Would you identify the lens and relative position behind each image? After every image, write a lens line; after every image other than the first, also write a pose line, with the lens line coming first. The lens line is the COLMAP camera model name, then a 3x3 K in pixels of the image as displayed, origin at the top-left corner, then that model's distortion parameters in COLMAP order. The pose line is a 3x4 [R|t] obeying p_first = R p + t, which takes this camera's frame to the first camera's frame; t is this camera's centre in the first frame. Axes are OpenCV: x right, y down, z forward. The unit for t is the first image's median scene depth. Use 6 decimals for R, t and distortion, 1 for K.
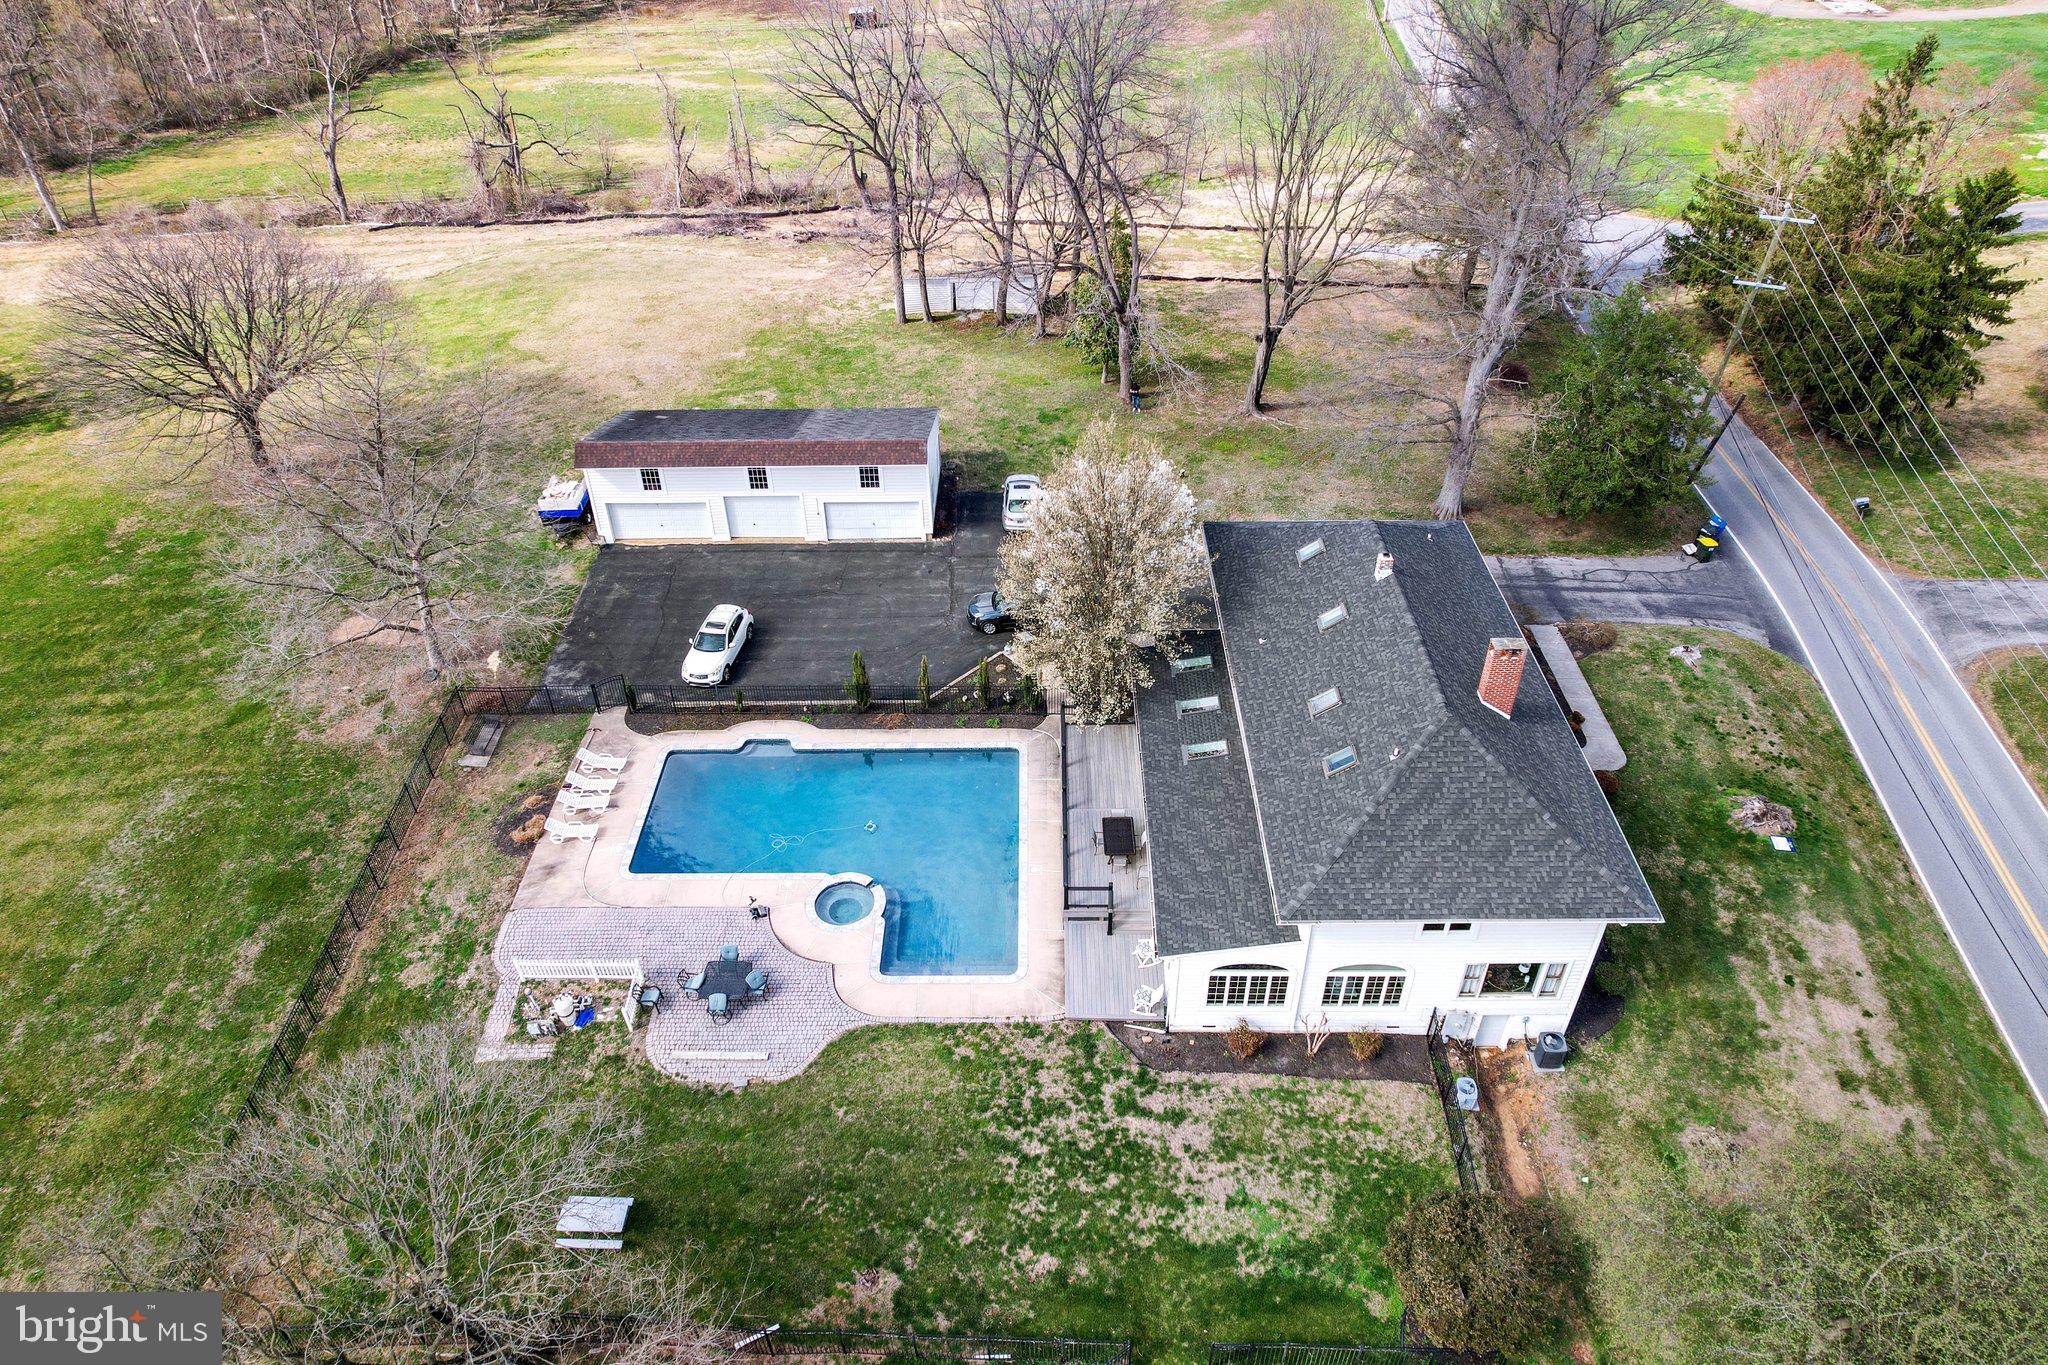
lens RADIAL K [[1304.8, 0, 1024.0], [0, 1304.8, 682.5], [0, 0, 1]] dist [-0.033432, 0.004966]
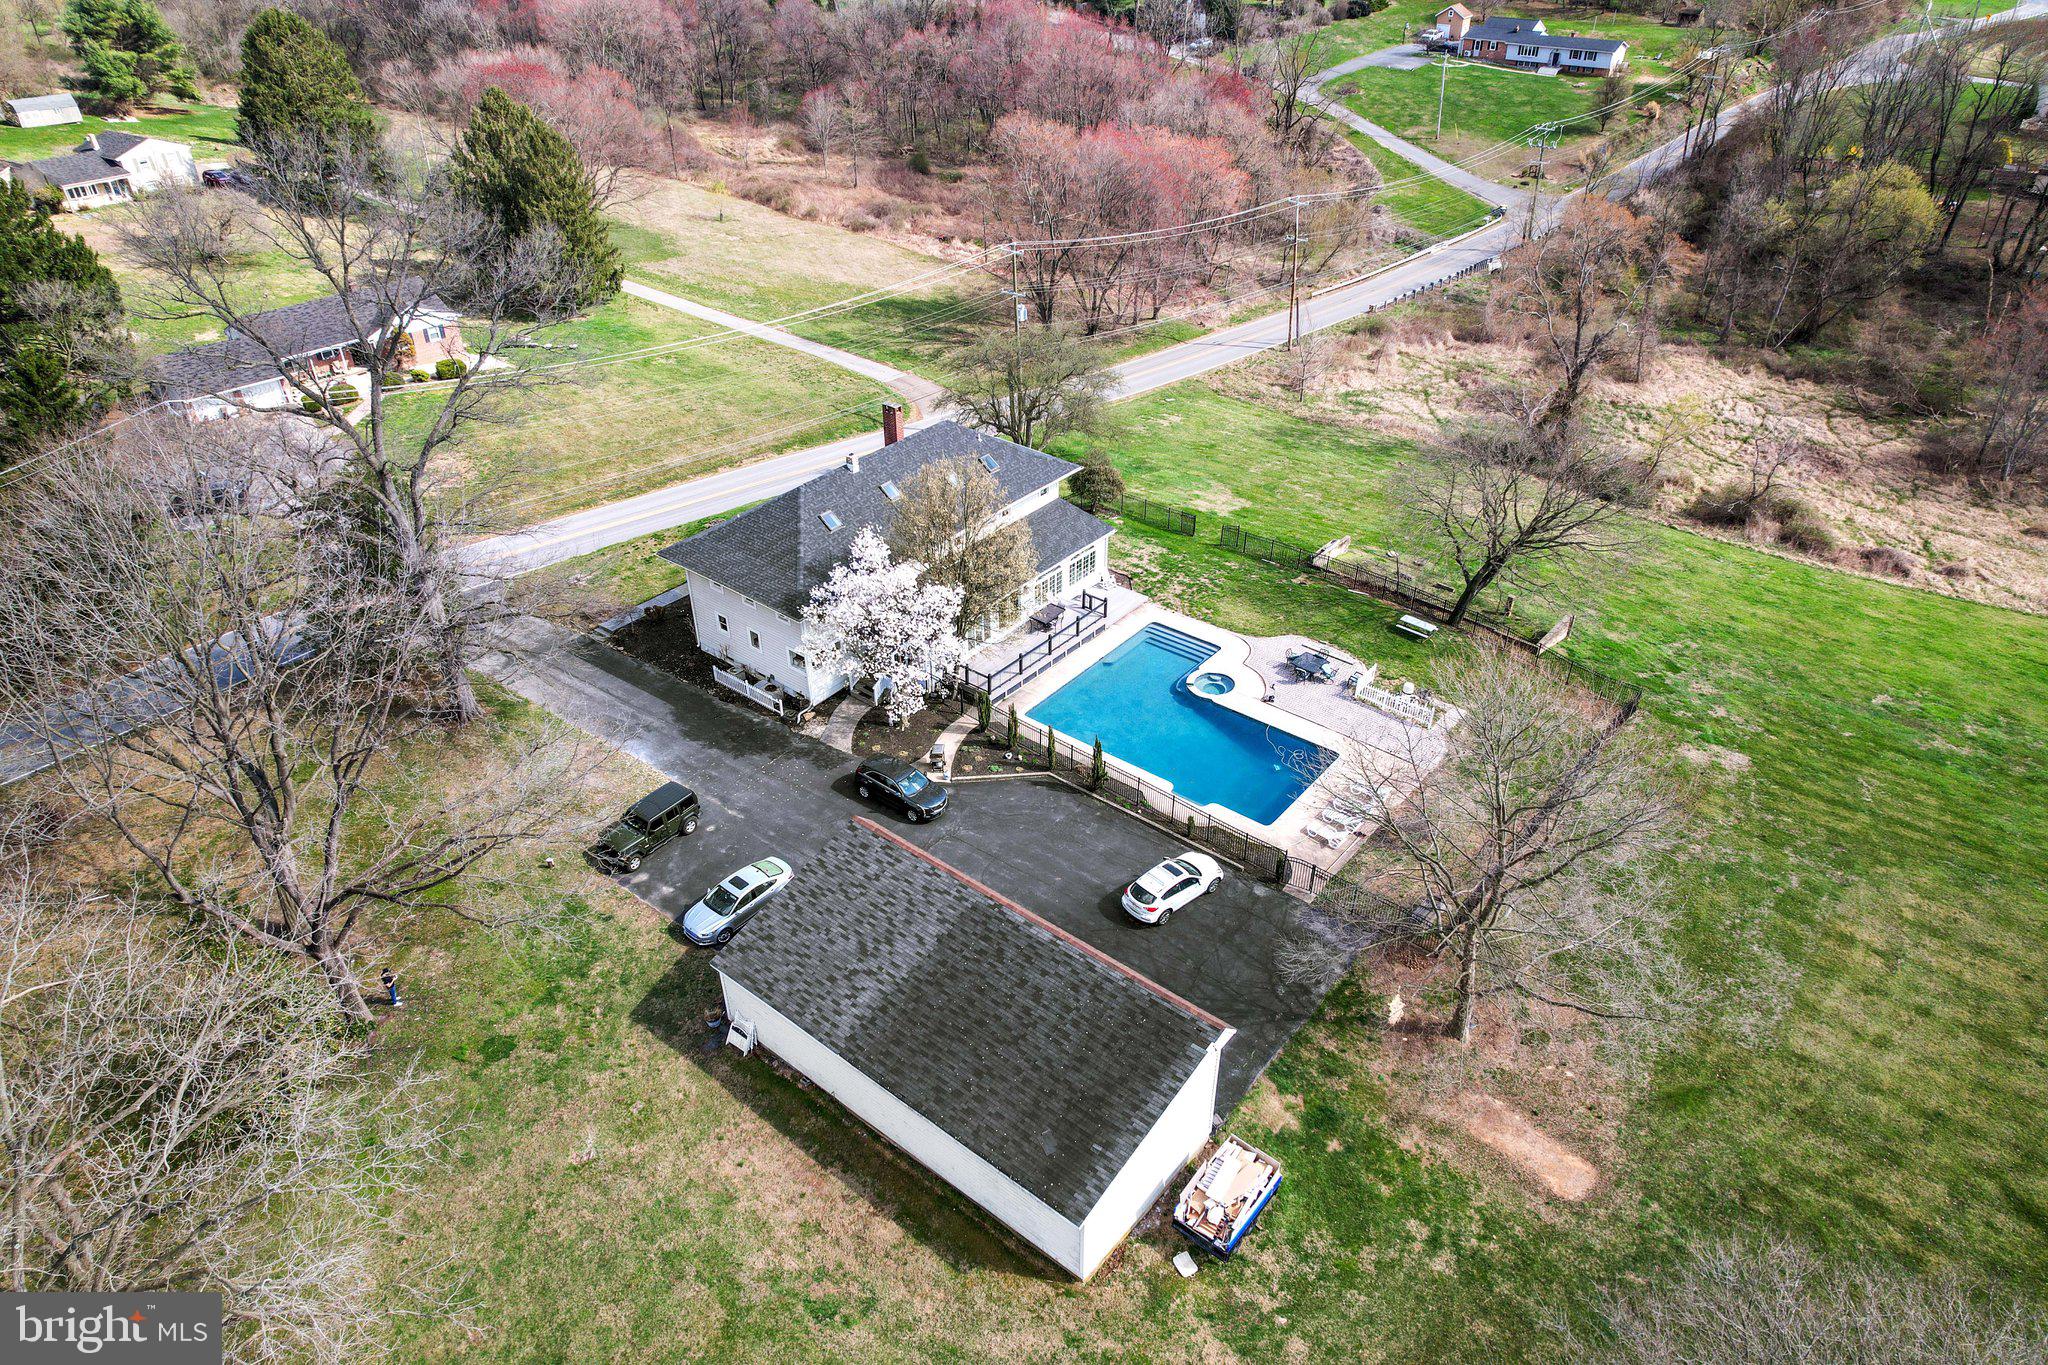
lens RADIAL K [[1304.8, 0, 1024.0], [0, 1304.8, 682.5], [0, 0, 1]] dist [-0.033432, 0.004966]
pose [[-0.780588, -0.333911, 0.528380, -0.719048], [0.390284, 0.399916, 0.829304, -1.097813], [-0.488222, 0.853563, -0.181849, 1.311680]]
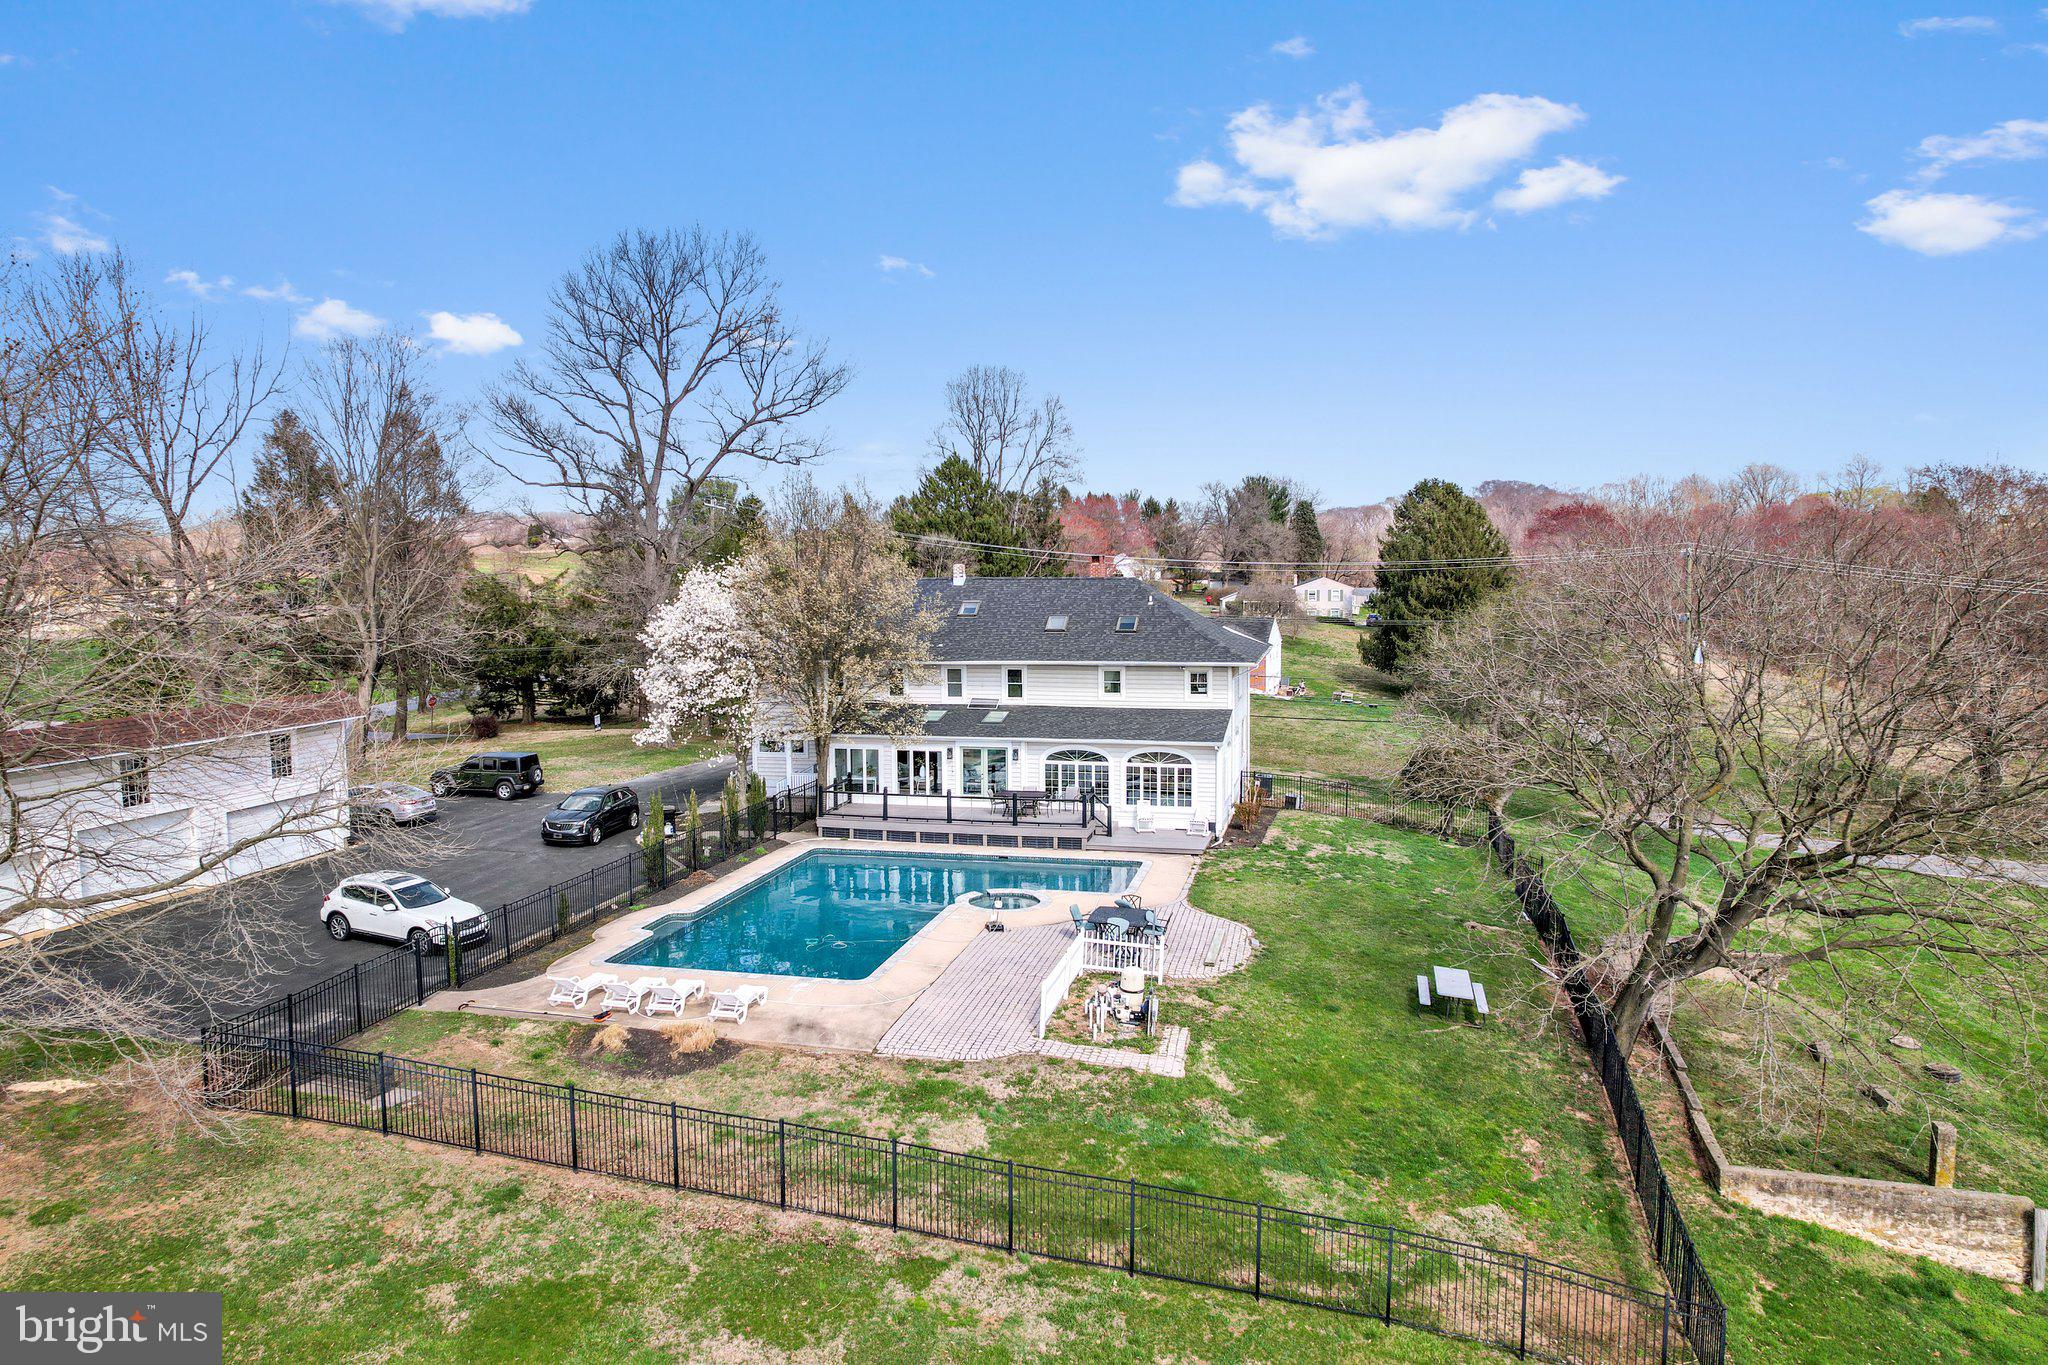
lens RADIAL K [[1304.8, 0, 1024.0], [0, 1304.8, 682.5], [0, 0, 1]] dist [-0.033432, 0.004966]
pose [[0.218899, -0.067241, 0.973428, -0.893333], [0.599085, 0.796710, -0.079685, 0.125357], [-0.770182, 0.600609, 0.214683, 0.694190]]
